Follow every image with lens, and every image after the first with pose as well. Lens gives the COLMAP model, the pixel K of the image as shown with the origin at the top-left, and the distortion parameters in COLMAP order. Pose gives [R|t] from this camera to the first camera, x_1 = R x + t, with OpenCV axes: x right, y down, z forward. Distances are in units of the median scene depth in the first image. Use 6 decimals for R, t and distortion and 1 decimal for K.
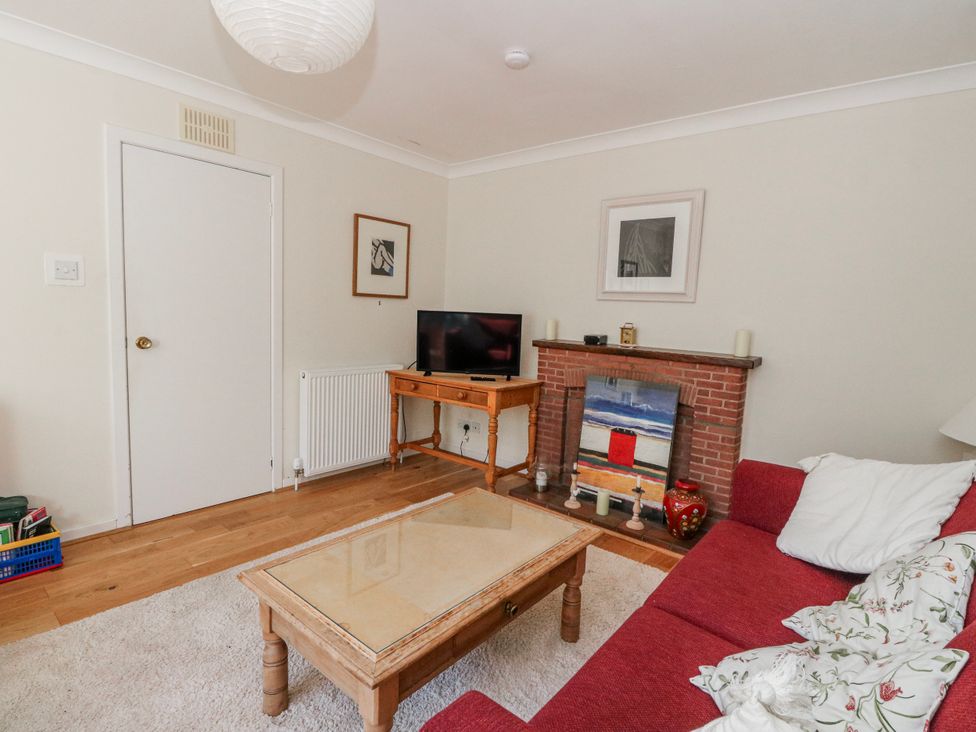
lens RADIAL K [[509.6, 0, 492.0], [0, 509.6, 364.9], [0, 0, 1]] dist [-0.004907, -0.007444]
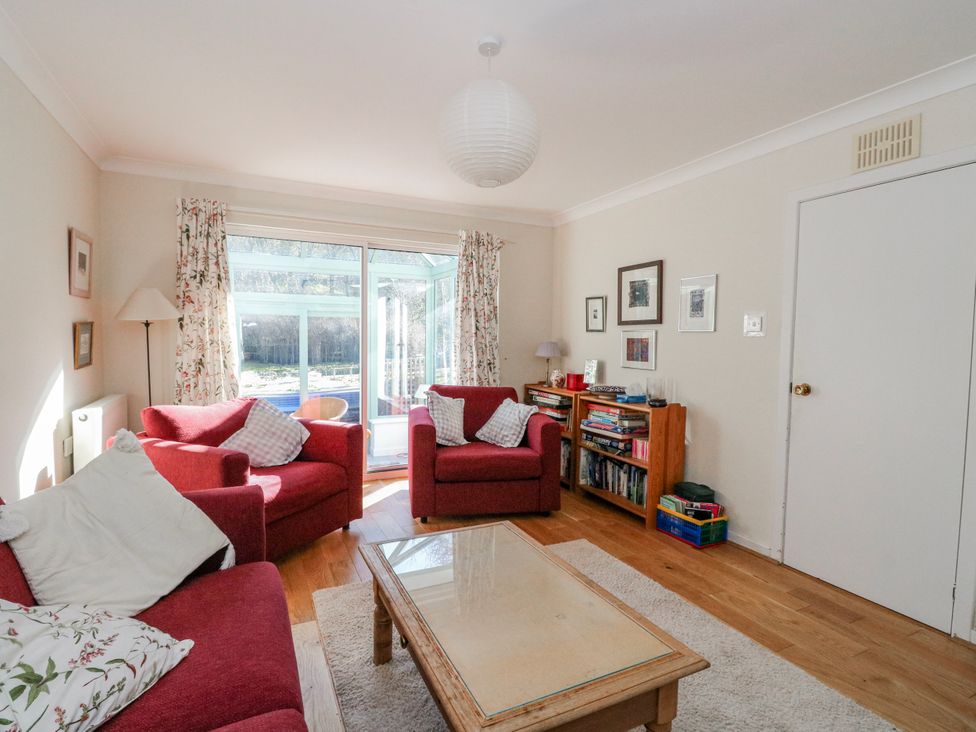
lens RADIAL K [[509.6, 0, 491.4], [0, 509.6, 364.0], [0, 0, 1]] dist [-0.004907, -0.007444]
pose [[-0.406389, -0.000708, -0.913700, 0.437259], [-0.133443, 0.989323, 0.058586, -0.061938], [0.903903, 0.145736, -0.402145, 0.743420]]
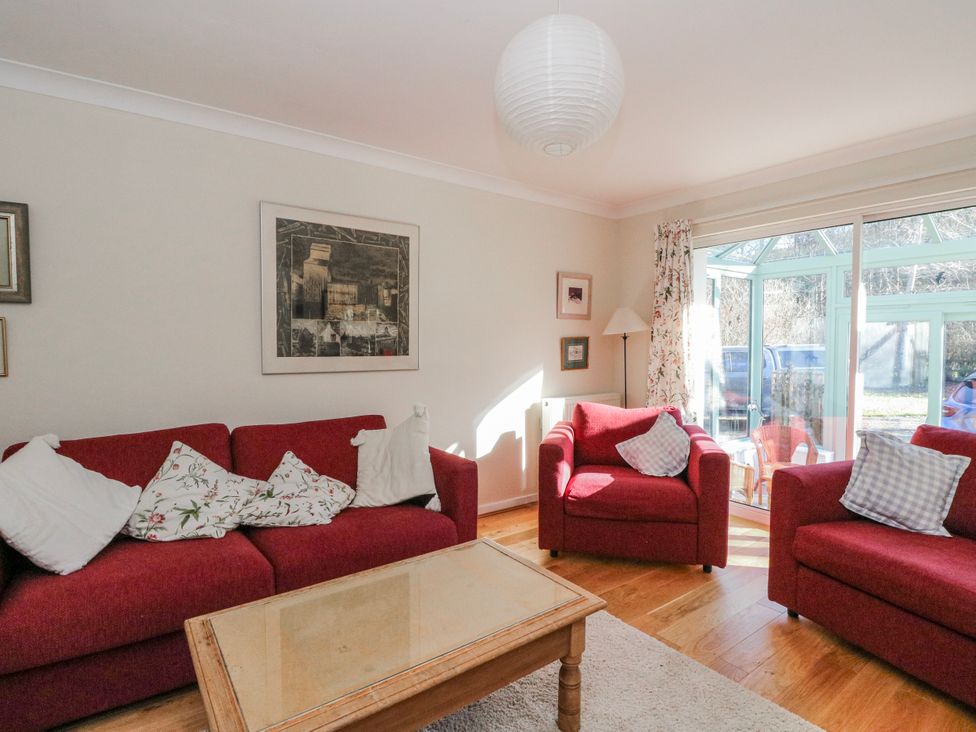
lens RADIAL K [[509.6, 0, 494.1], [0, 509.6, 363.6], [0, 0, 1]] dist [-0.004907, -0.007444]
pose [[-0.972611, -0.058538, 0.224948, -0.236810], [-0.023681, 0.987688, 0.154634, -0.114854], [-0.231230, 0.145071, -0.962022, 0.995594]]
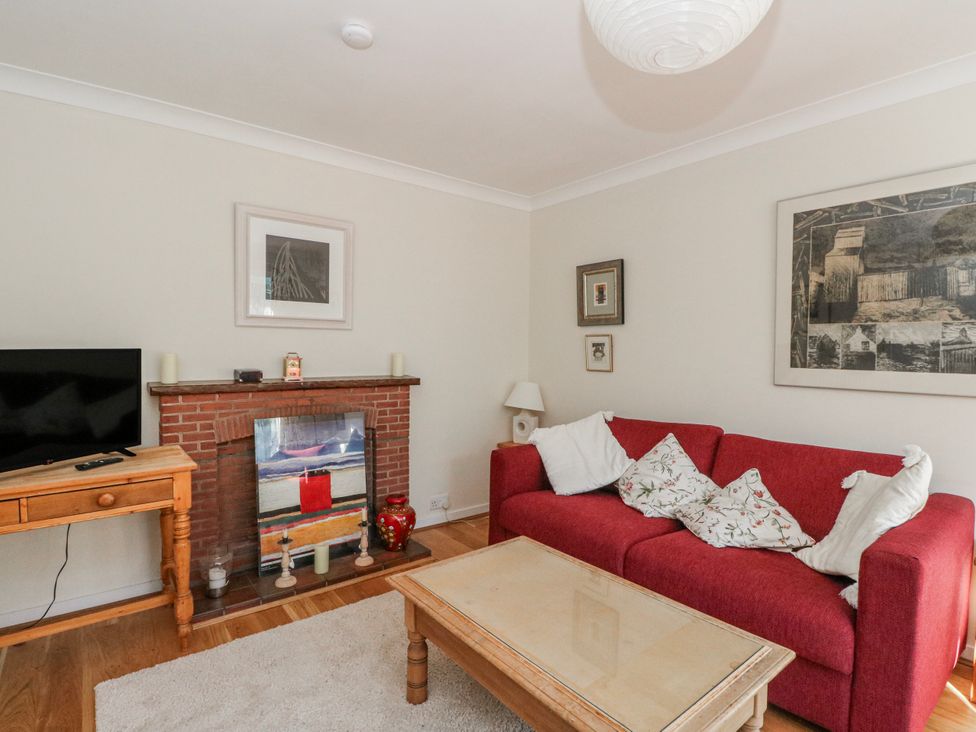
lens RADIAL K [[509.6, 0, 490.5], [0, 509.6, 364.5], [0, 0, 1]] dist [-0.004907, -0.007444]
pose [[0.195279, -0.076512, 0.977759, -0.554377], [0.105881, 0.992770, 0.056540, -0.078989], [-0.975016, 0.092485, 0.201968, 0.510837]]
